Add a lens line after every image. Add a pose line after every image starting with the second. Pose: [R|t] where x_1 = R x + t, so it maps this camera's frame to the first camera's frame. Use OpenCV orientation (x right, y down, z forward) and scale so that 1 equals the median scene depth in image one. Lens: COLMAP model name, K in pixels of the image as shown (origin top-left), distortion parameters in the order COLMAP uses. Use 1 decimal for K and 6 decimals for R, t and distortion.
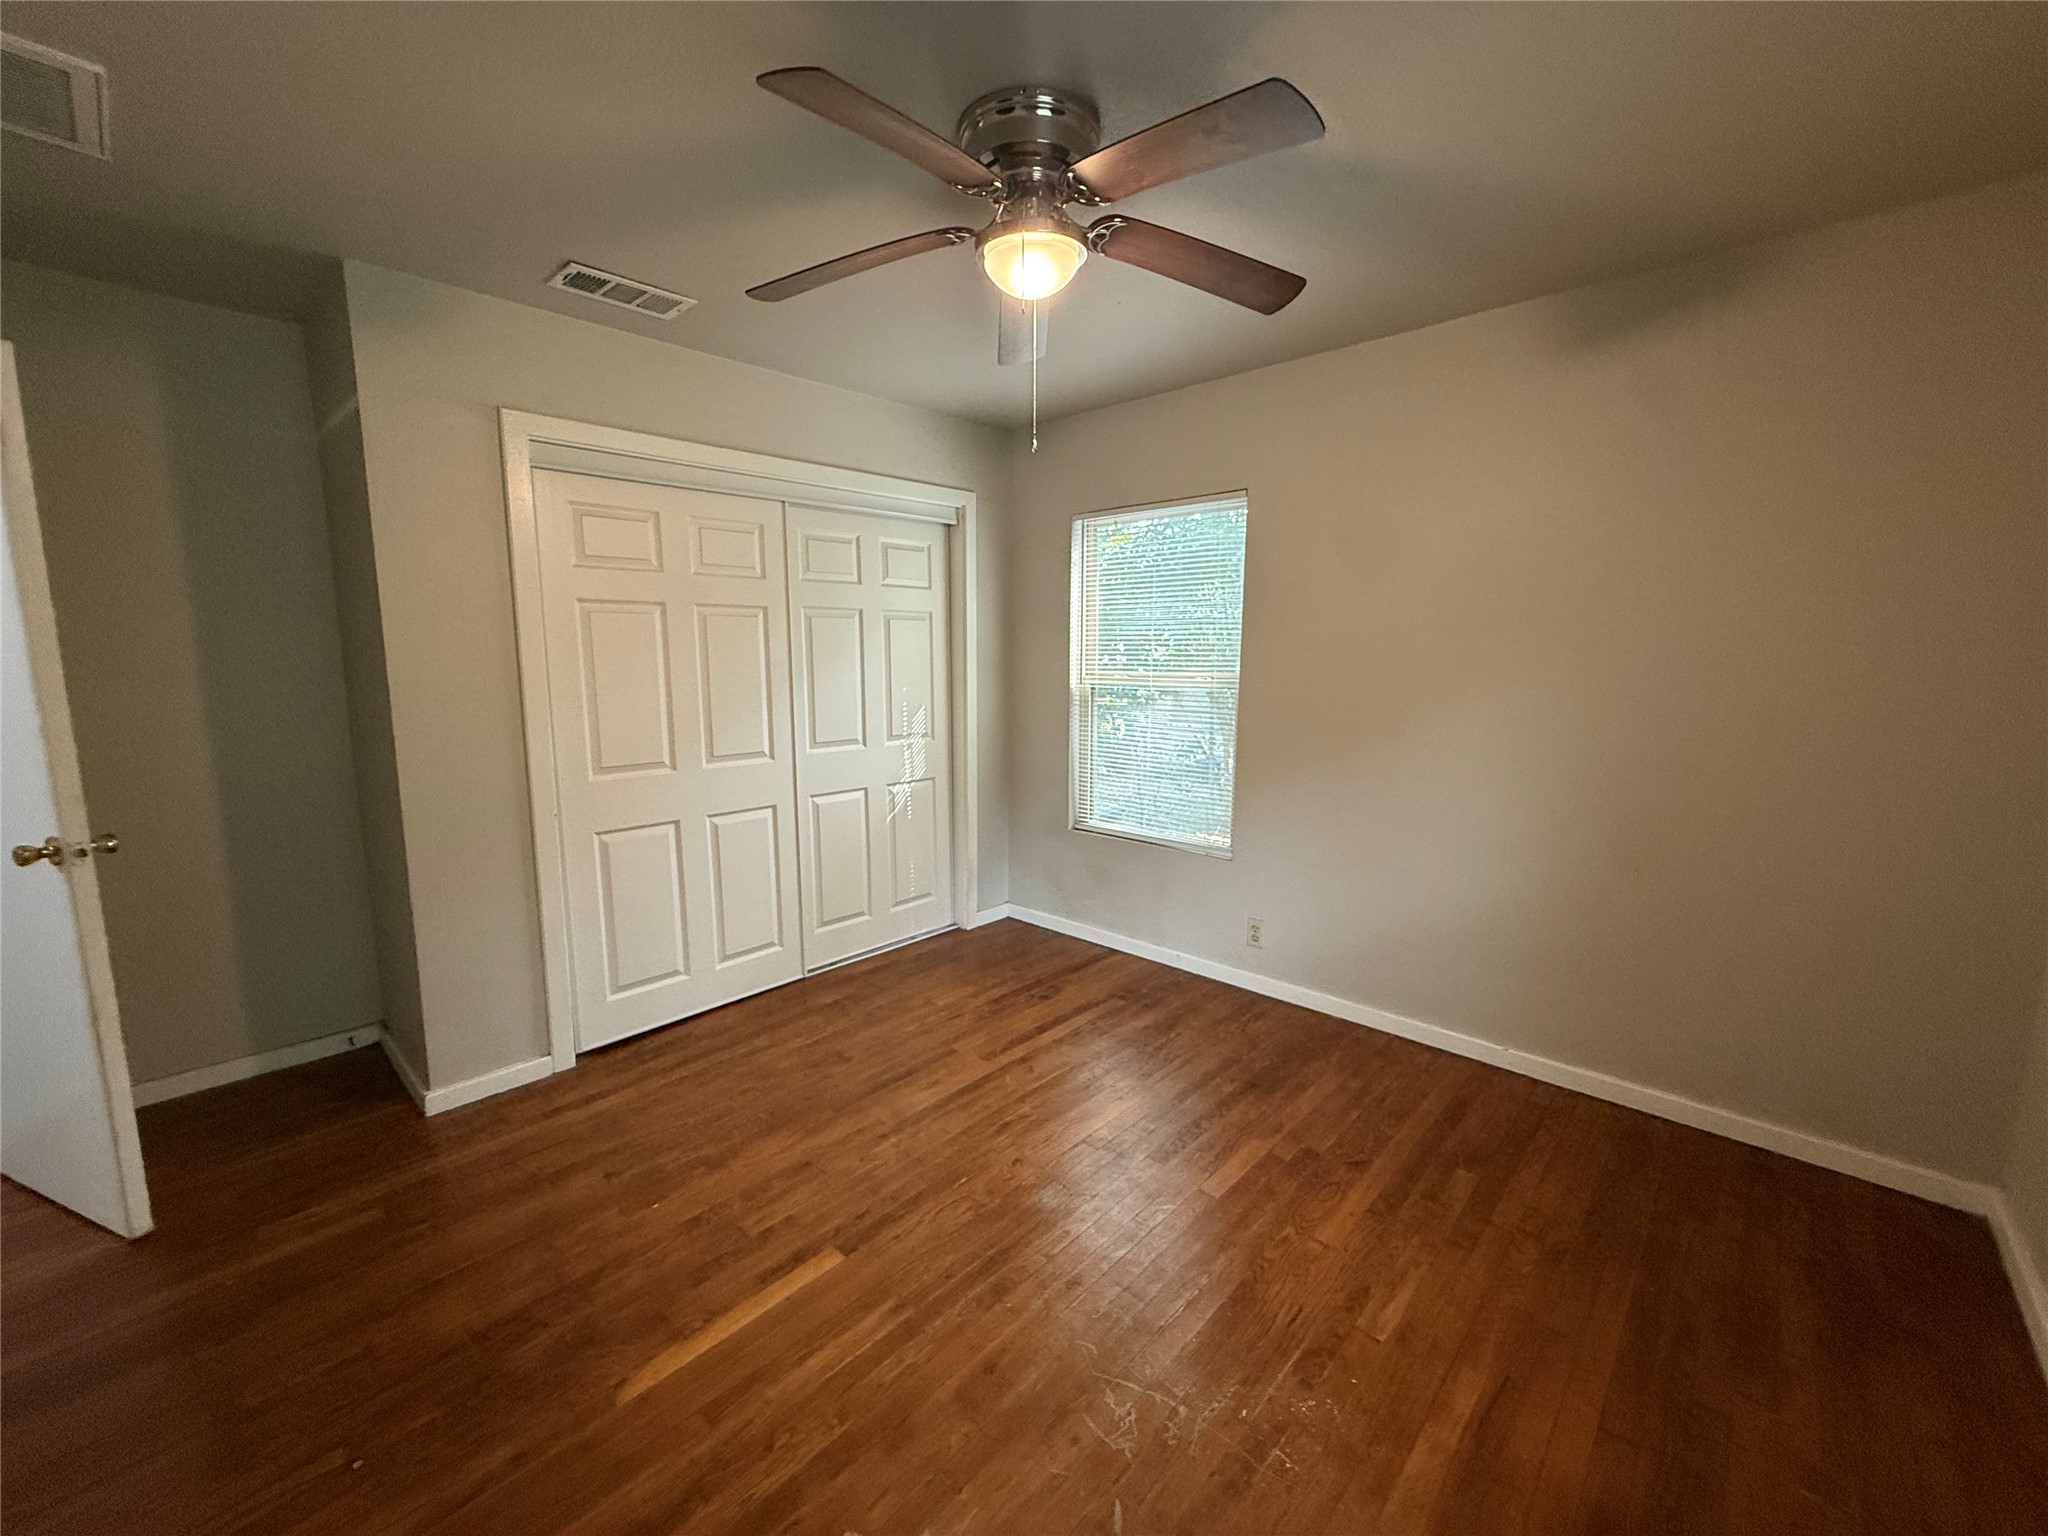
lens RADIAL K [[816.2, 0, 1021.0], [0, 816.2, 771.4], [0, 0, 1]] dist [-0.000065, -0.000175]
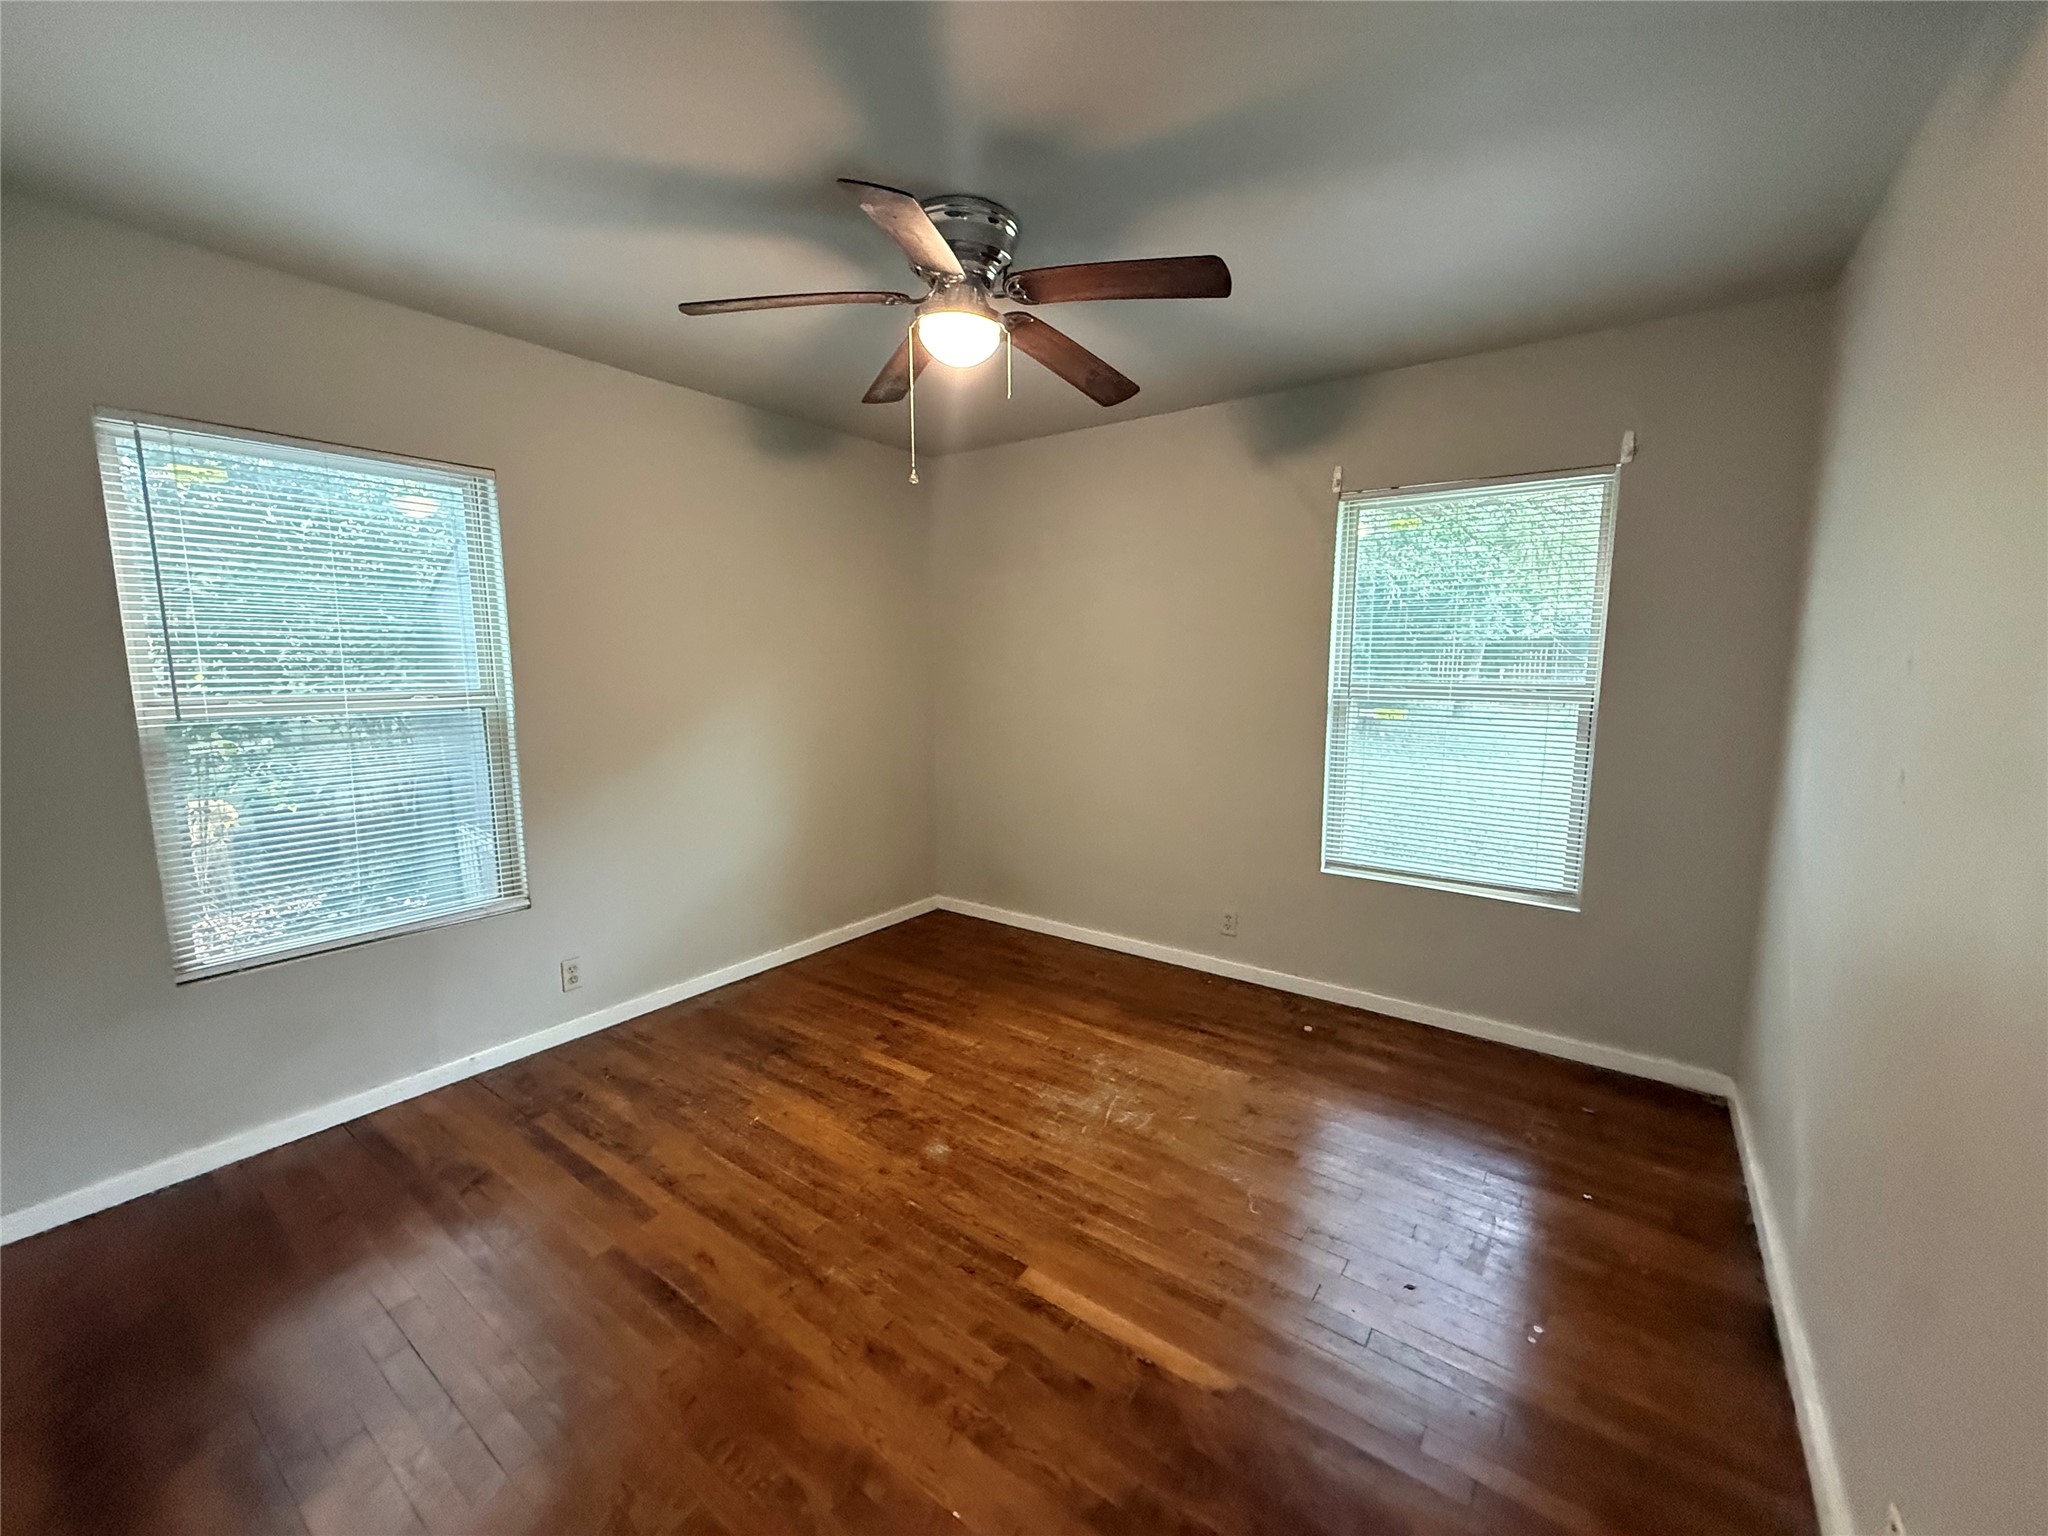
lens RADIAL K [[816.2, 0, 1021.0], [0, 816.2, 771.4], [0, 0, 1]] dist [-0.000065, -0.000175]
pose [[-0.122042, -0.138608, 0.982799, -0.979849], [0.141328, 0.977684, 0.155437, -0.141616], [-0.982411, 0.157867, -0.099729, 0.886911]]
